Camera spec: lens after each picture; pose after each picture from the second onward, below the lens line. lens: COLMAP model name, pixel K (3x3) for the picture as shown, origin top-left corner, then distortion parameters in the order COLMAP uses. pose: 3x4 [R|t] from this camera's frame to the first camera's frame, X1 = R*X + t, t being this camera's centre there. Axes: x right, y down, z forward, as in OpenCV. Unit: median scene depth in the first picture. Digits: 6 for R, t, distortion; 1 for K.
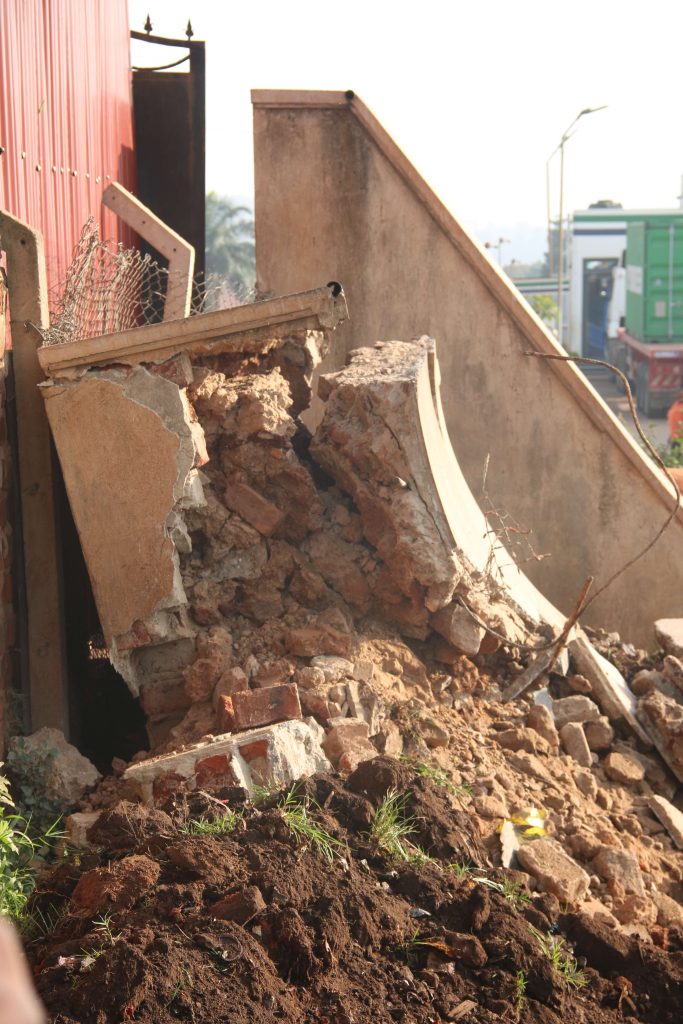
lens RADIAL K [[2486.7, 0, 365.5], [0, 2486.7, 515.2], [0, 0, 1]] dist [0.423355, 0.616418]
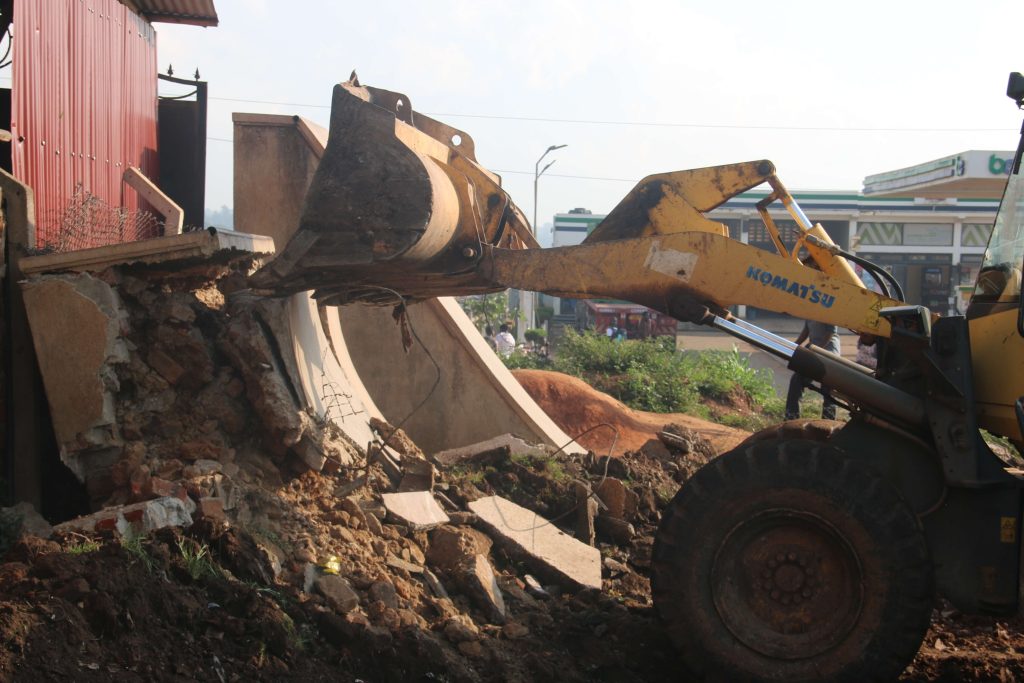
lens RADIAL K [[1711.3, 0, 512.1], [0, 1711.3, 362.2], [0, 0, 1]] dist [0.192568, 0.265523]
pose [[0.998764, 0.027339, 0.041511, 0.130718], [-0.025868, 0.999032, -0.035569, 0.028207], [-0.042443, 0.034452, 0.998505, -0.103821]]
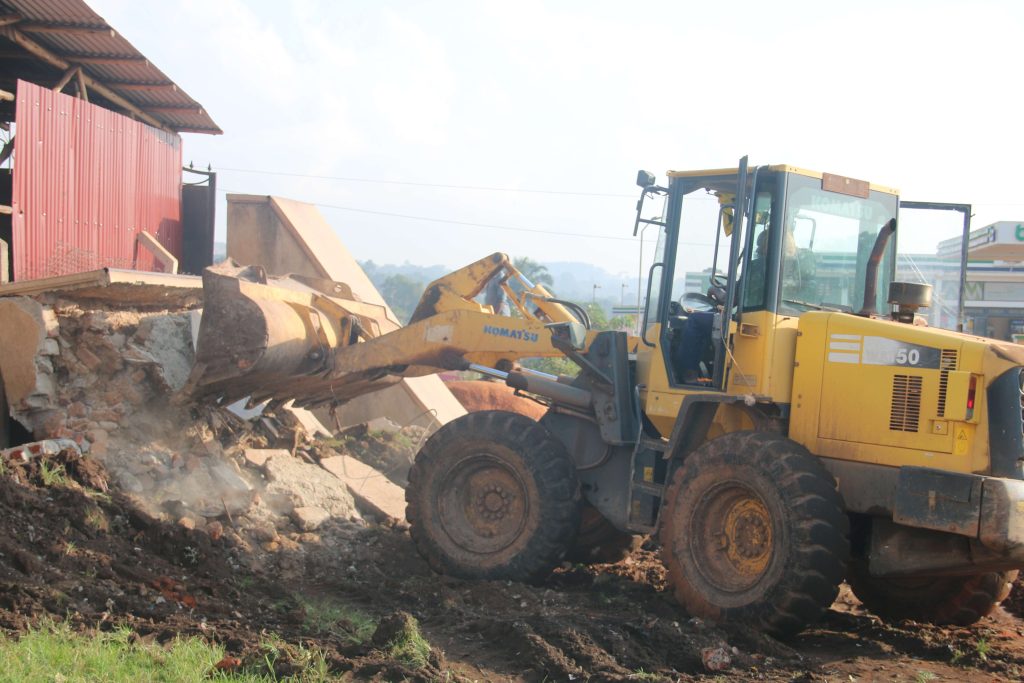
lens RADIAL K [[1448.9, 0, 512.4], [0, 1448.9, 376.7], [0, 0, 1]] dist [0.112757, 0.096950]
pose [[0.993849, 0.042559, -0.102237, 0.520263], [-0.047495, 0.997796, -0.046339, 0.062382], [0.100040, 0.050910, 0.993680, -0.383014]]
